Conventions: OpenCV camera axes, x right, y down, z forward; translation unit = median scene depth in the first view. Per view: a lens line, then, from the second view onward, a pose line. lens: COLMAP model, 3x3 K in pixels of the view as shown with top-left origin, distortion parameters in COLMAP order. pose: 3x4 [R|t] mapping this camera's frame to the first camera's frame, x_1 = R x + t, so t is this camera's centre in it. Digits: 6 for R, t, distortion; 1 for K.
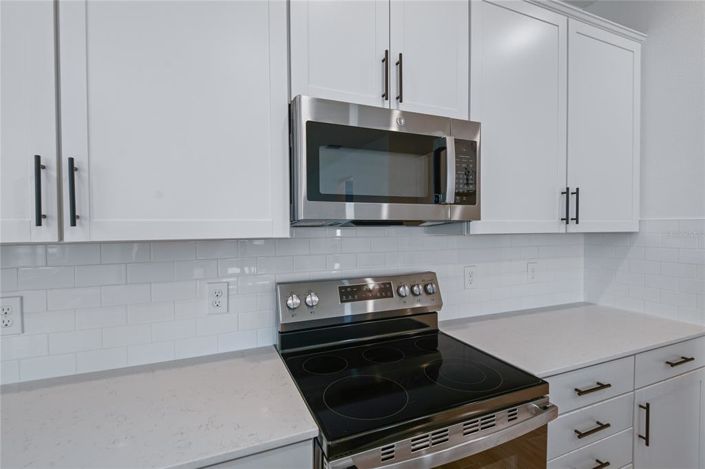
lens RADIAL K [[331.8, 0, 350.4], [0, 331.8, 232.6], [0, 0, 1]] dist [0.017474, -0.019841]
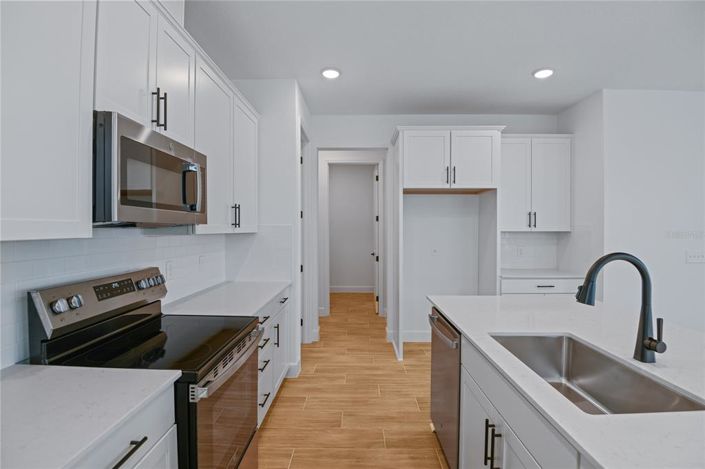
lens RADIAL K [[344.4, 0, 353.5], [0, 344.4, 230.9], [0, 0, 1]] dist [0.016881, -0.032439]
pose [[0.392171, 0.000387, 0.919892, -0.698985], [0.015325, 0.999858, -0.006954, 0.010974], [-0.919765, 0.016825, 0.392109, -0.155112]]
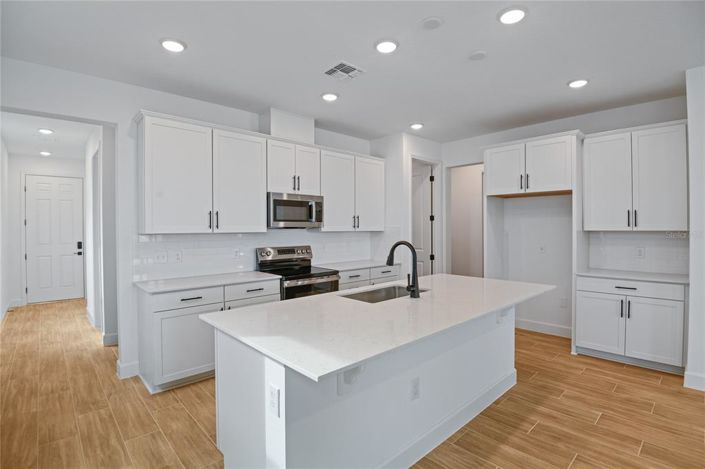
lens RADIAL K [[344.4, 0, 353.5], [0, 344.4, 230.9], [0, 0, 1]] dist [0.016881, -0.032439]
pose [[0.936616, -0.000409, 0.350358, -0.469758], [0.004963, 0.999914, -0.012099, 0.039498], [-0.350323, 0.013071, 0.936538, -2.074781]]
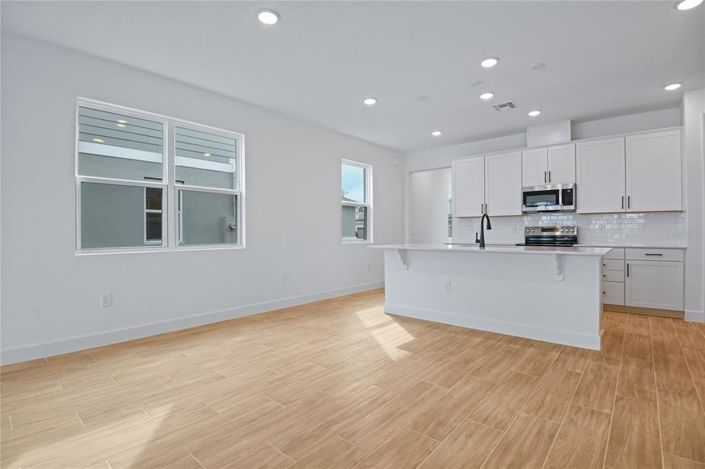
lens RADIAL K [[331.8, 0, 350.4], [0, 331.8, 232.6], [0, 0, 1]] dist [0.017474, -0.019841]
pose [[0.443101, 0.008095, -0.896435, 2.518279], [-0.016993, 0.999855, 0.000630, 0.254716], [0.896310, 0.014954, 0.443175, -2.776932]]
